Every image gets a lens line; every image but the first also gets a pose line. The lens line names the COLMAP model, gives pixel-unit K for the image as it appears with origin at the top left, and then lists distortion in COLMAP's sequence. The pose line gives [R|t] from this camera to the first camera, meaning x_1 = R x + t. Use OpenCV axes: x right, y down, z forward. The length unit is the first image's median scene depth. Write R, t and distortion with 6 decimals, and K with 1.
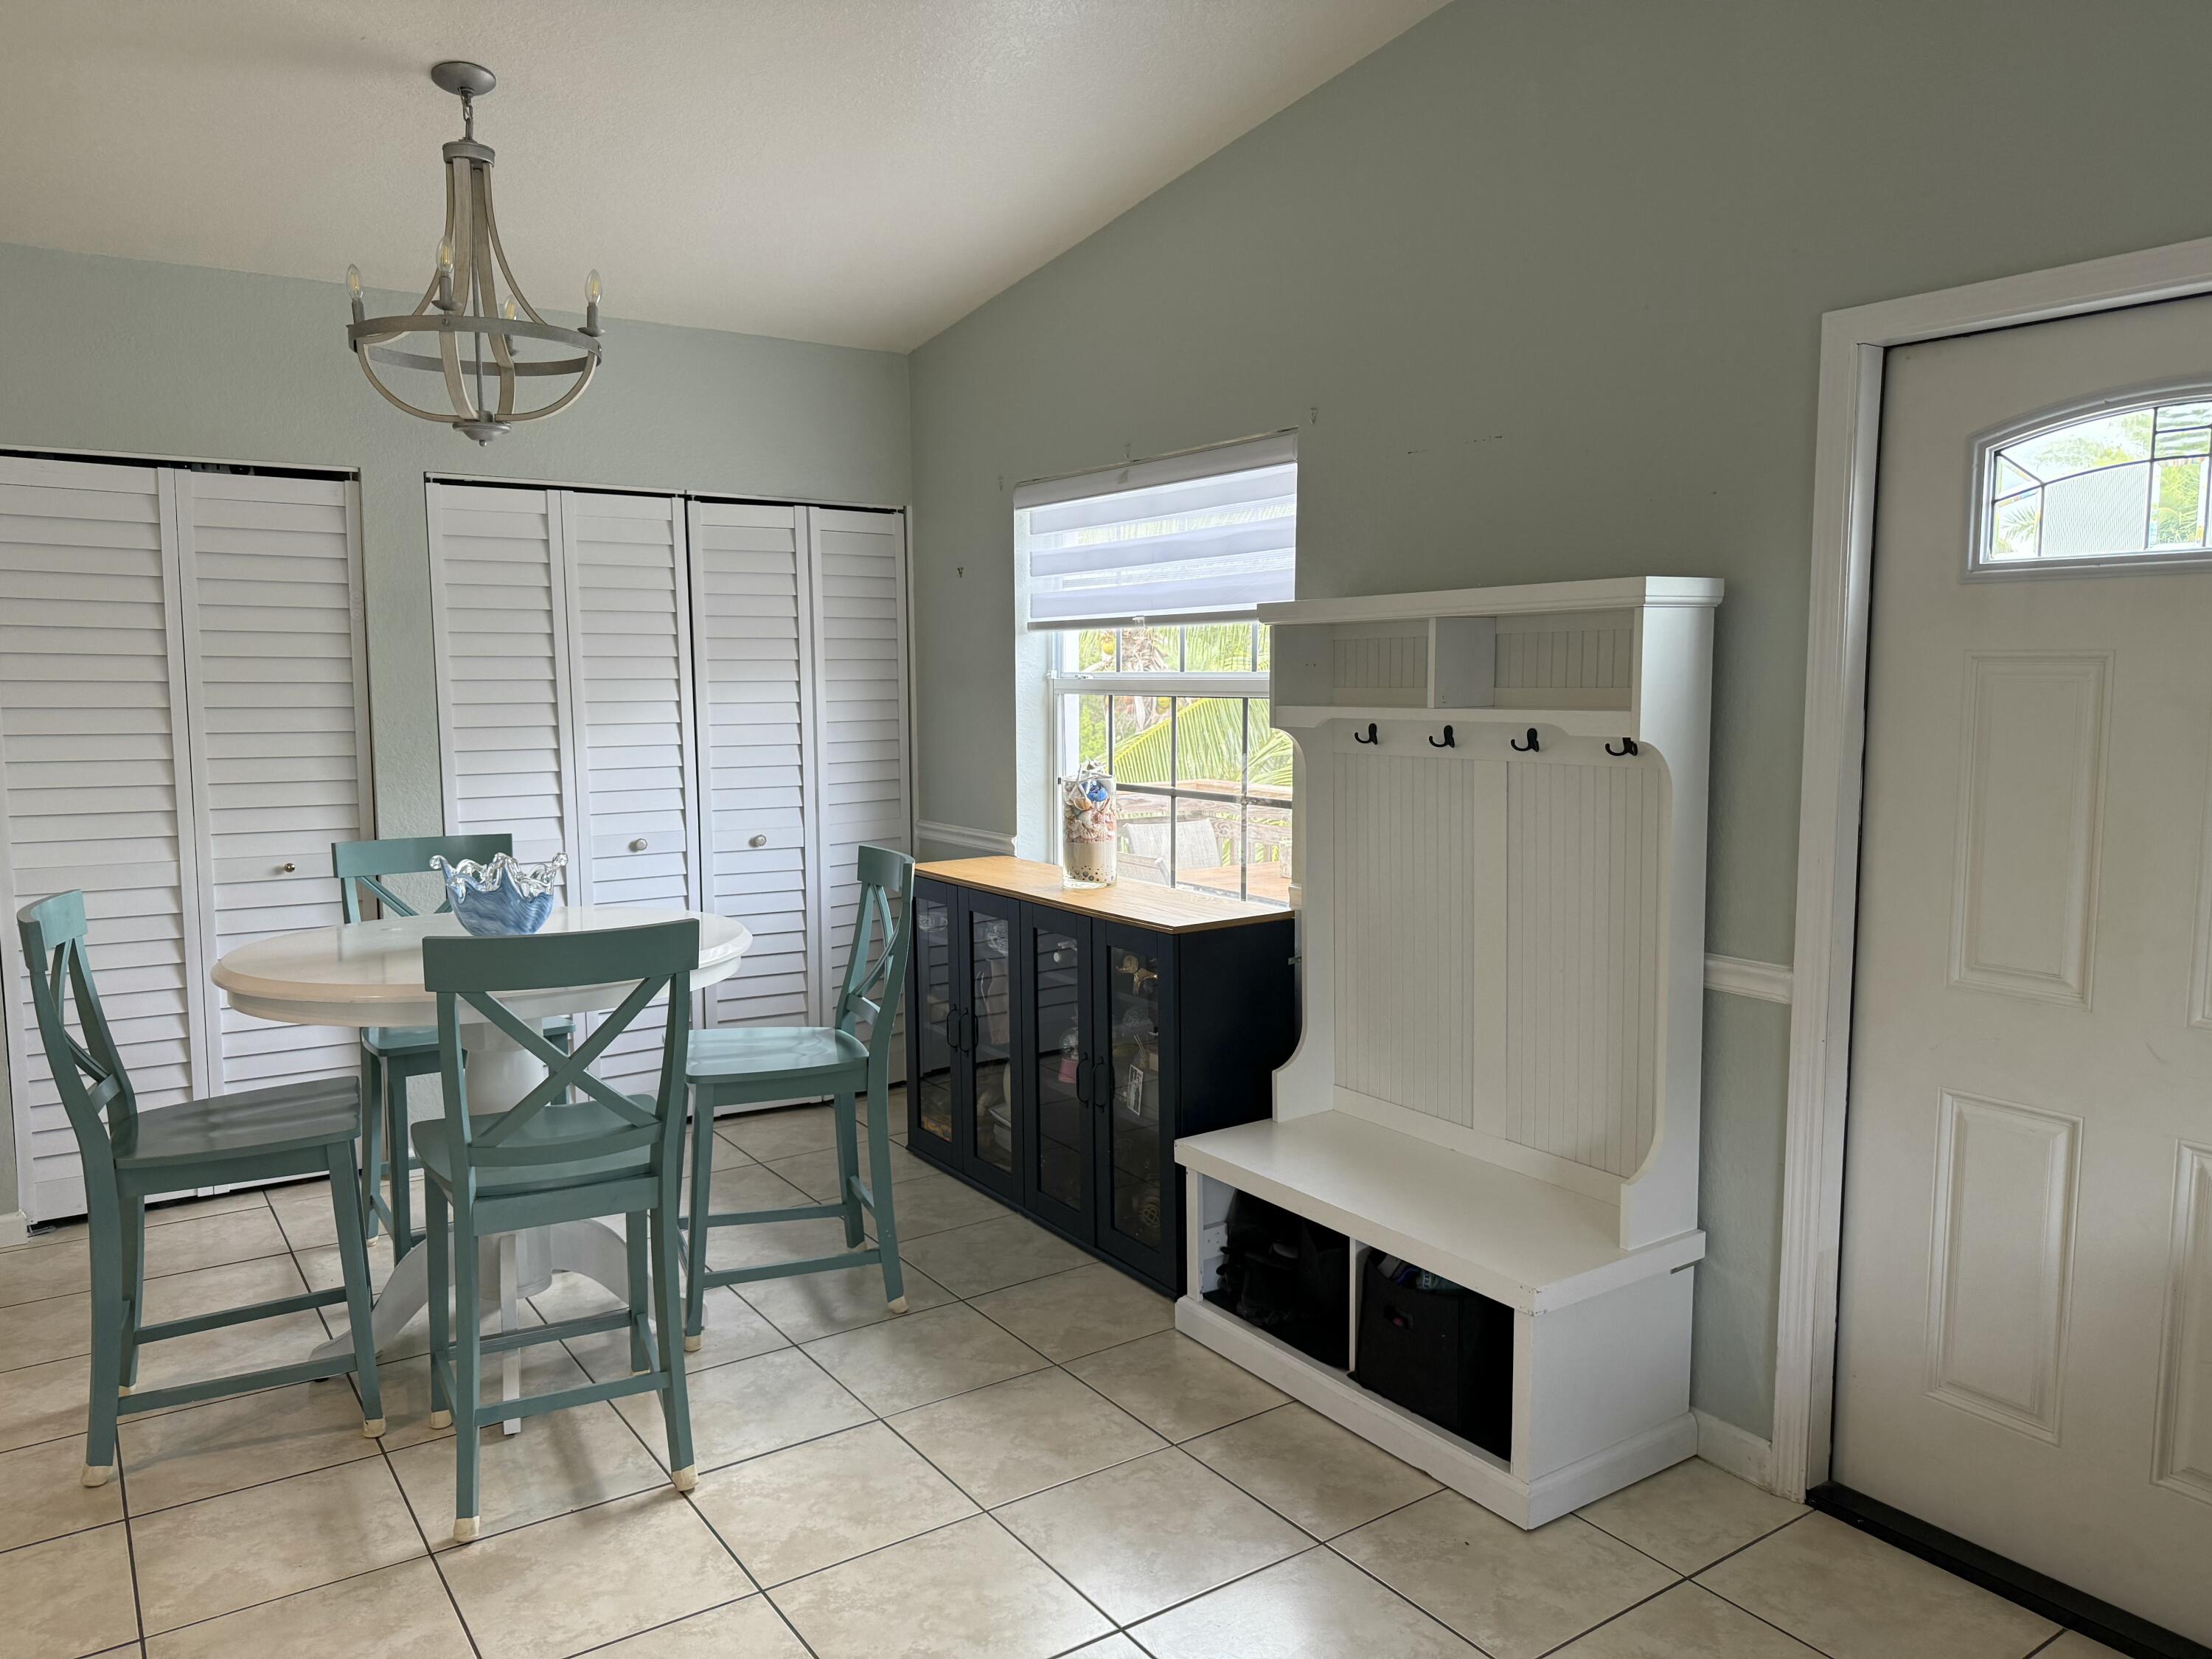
lens RADIAL K [[1564.1, 0, 1106.0], [0, 1564.1, 829.5], [0, 0, 1]] dist [0.140778, -0.237816]
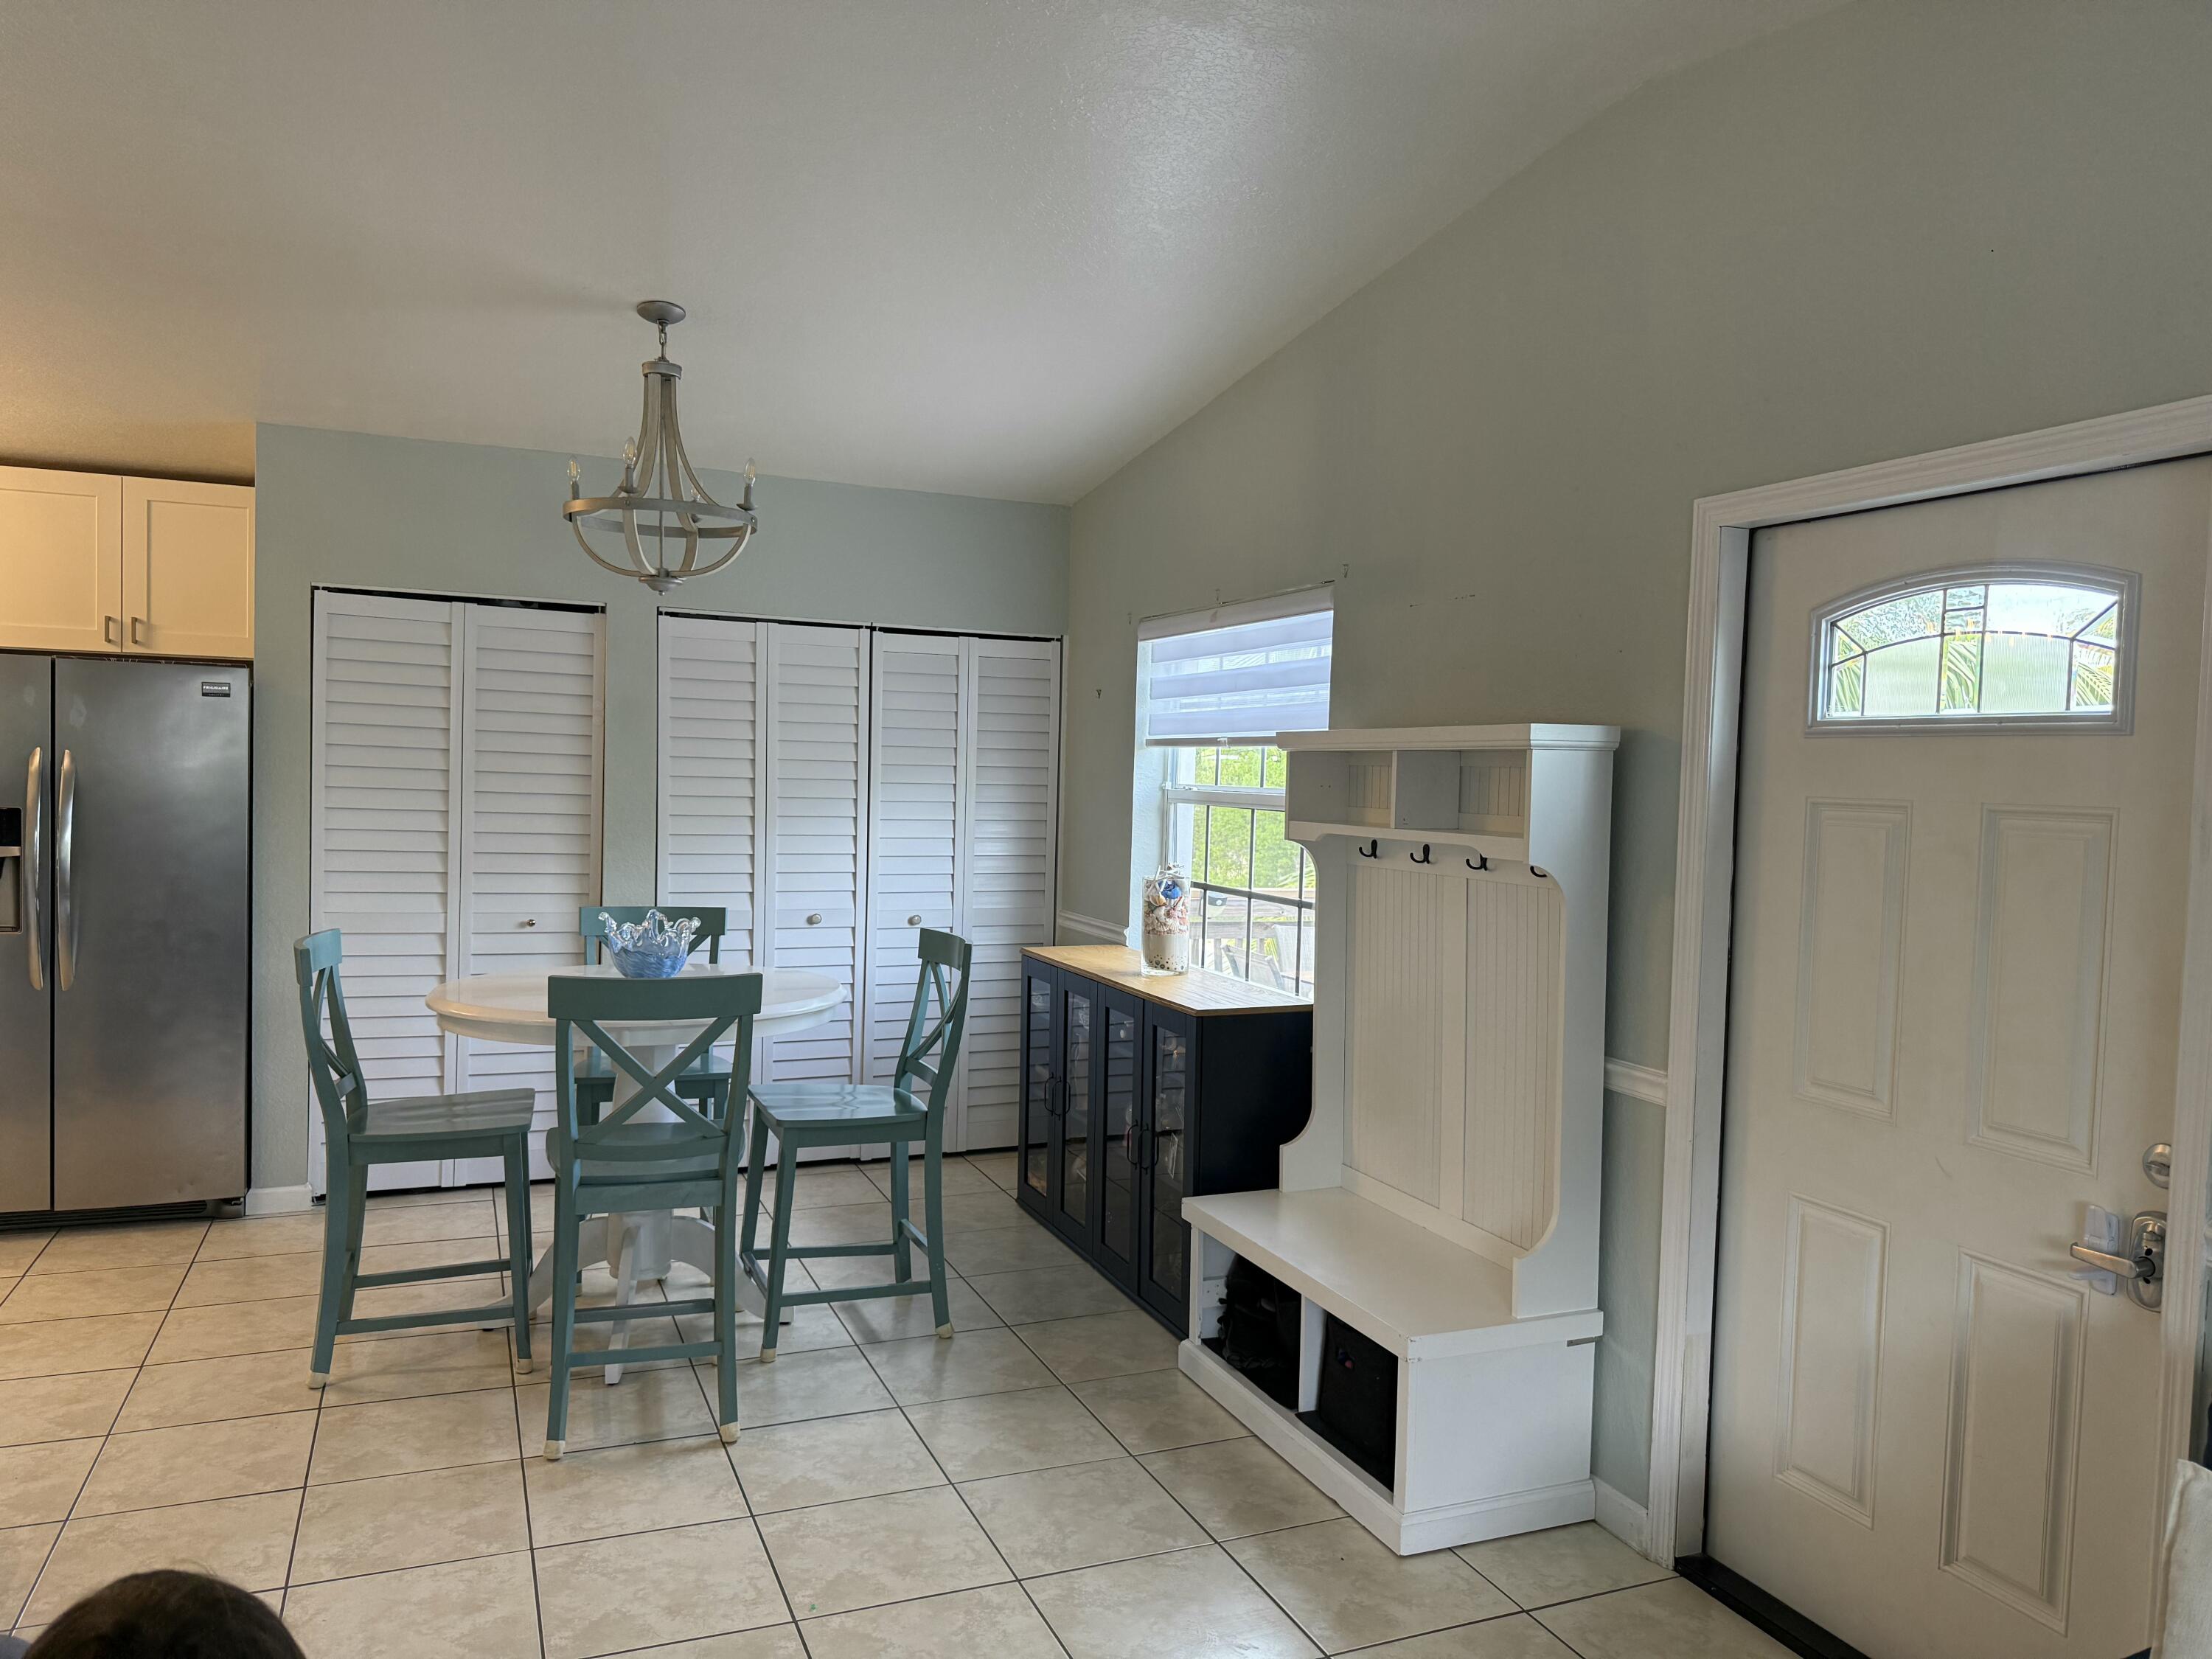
lens RADIAL K [[1573.4, 0, 1106.0], [0, 1573.4, 829.5], [0, 0, 1]] dist [0.174648, -0.353130]
pose [[0.977597, 0.038945, -0.206851, 0.215335], [-0.052388, 0.996828, -0.059915, 0.003385], [0.203861, 0.069409, 0.976536, -0.150691]]
